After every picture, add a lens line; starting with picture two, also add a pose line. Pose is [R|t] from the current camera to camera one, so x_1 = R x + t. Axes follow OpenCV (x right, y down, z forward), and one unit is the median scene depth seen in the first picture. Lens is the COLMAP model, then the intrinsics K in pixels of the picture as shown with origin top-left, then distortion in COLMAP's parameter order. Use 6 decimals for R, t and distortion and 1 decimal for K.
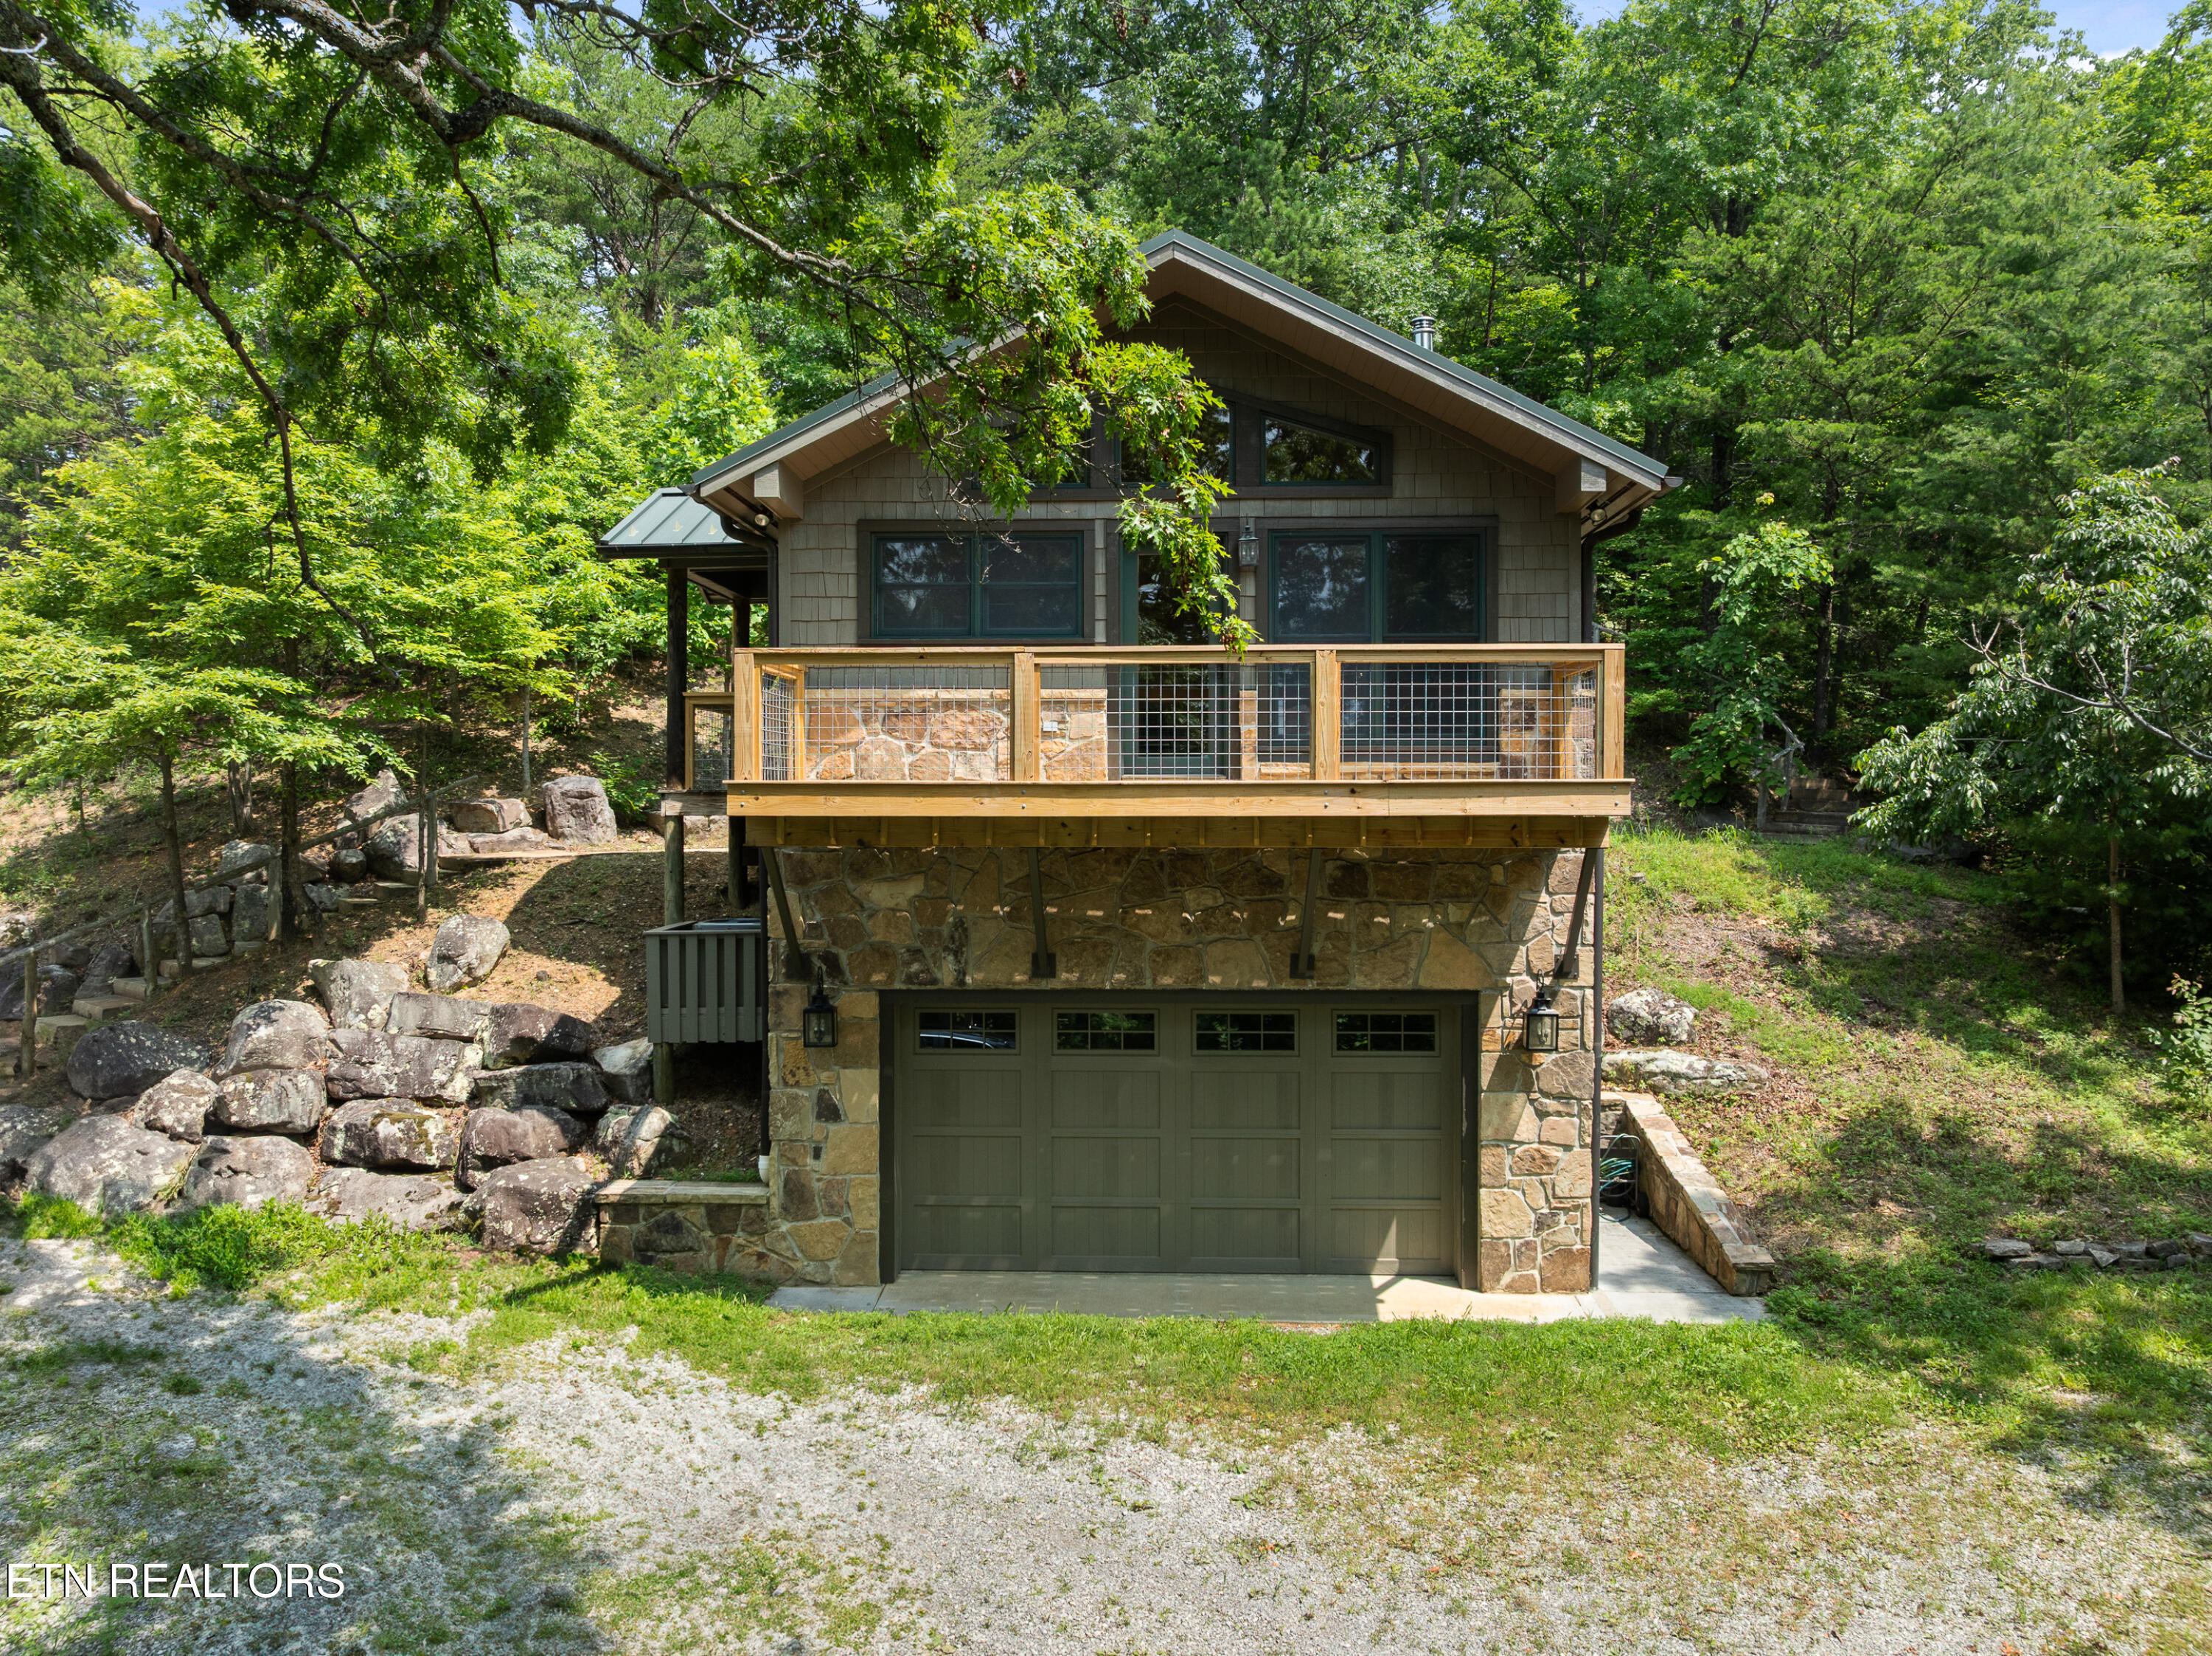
lens RADIAL K [[1553.6, 0, 1106.0], [0, 1553.6, 828.0], [0, 0, 1]] dist [-0.035836, 0.002954]
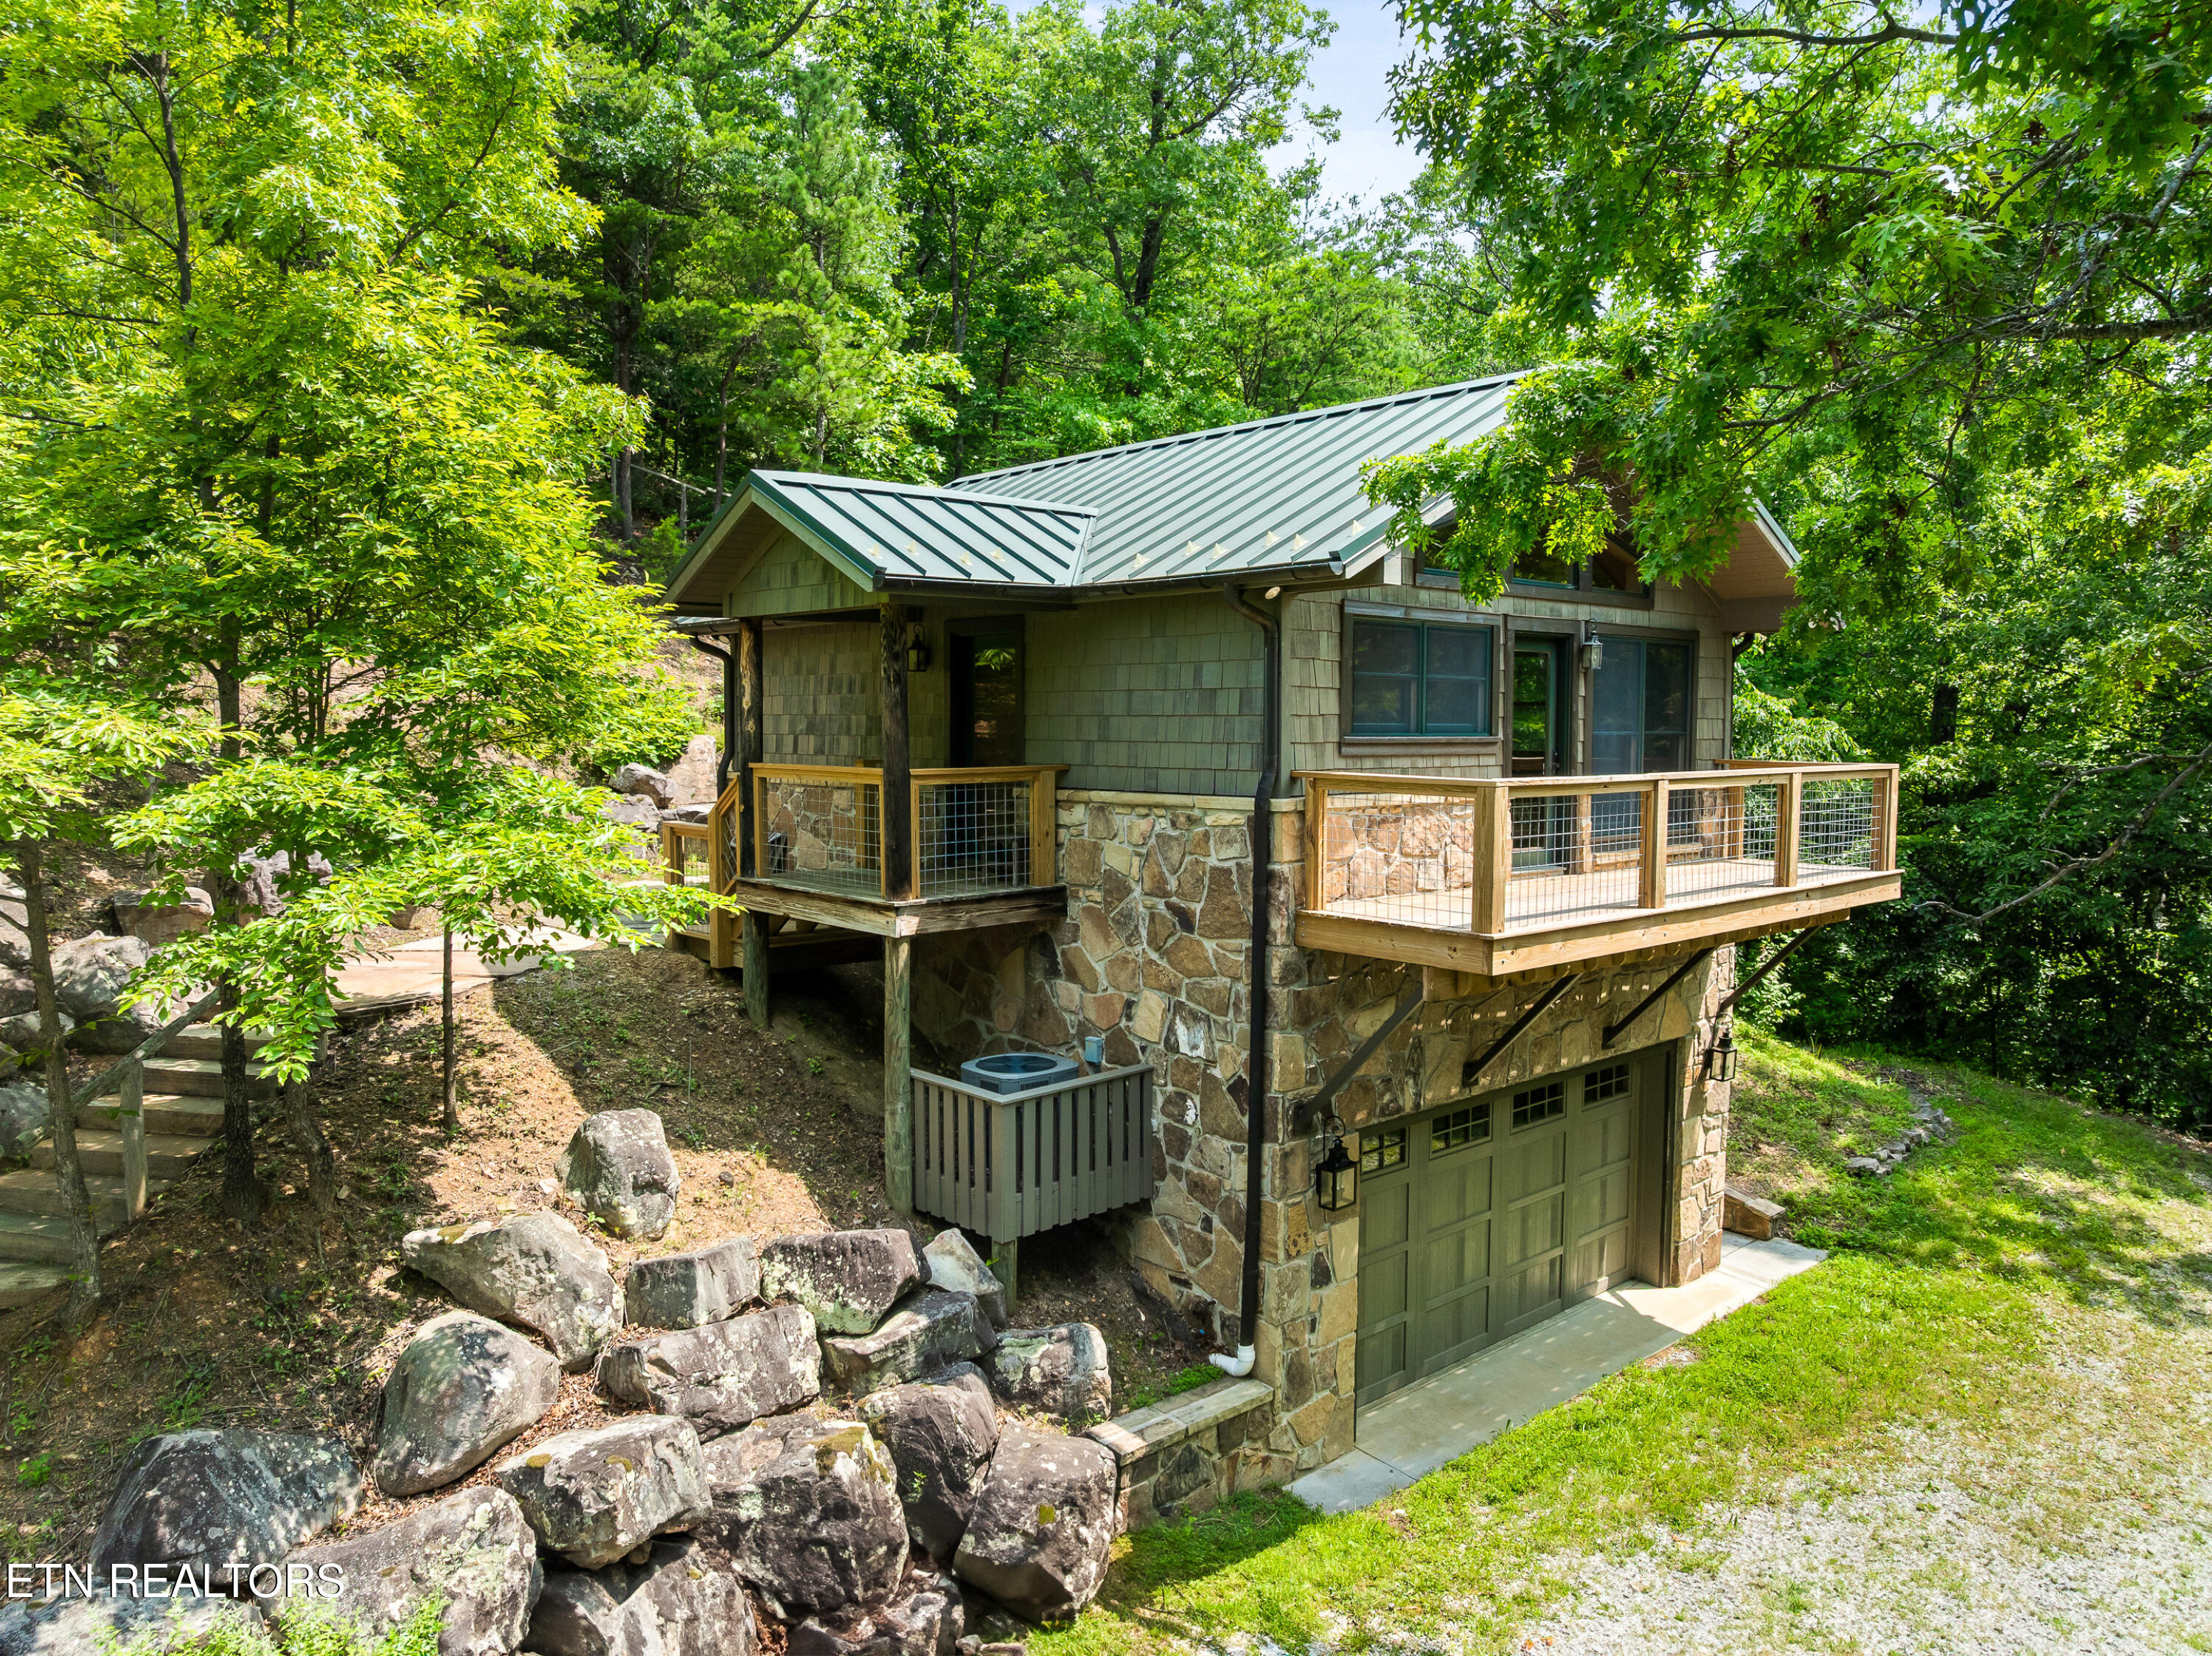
lens RADIAL K [[1553.6, 0, 1106.0], [0, 1553.6, 828.0], [0, 0, 1]] dist [-0.035836, 0.002954]
pose [[0.708665, -0.047312, 0.703957, -0.892664], [0.002963, 0.997940, 0.064088, -0.130499], [-0.705539, -0.043331, 0.707345, 0.486531]]
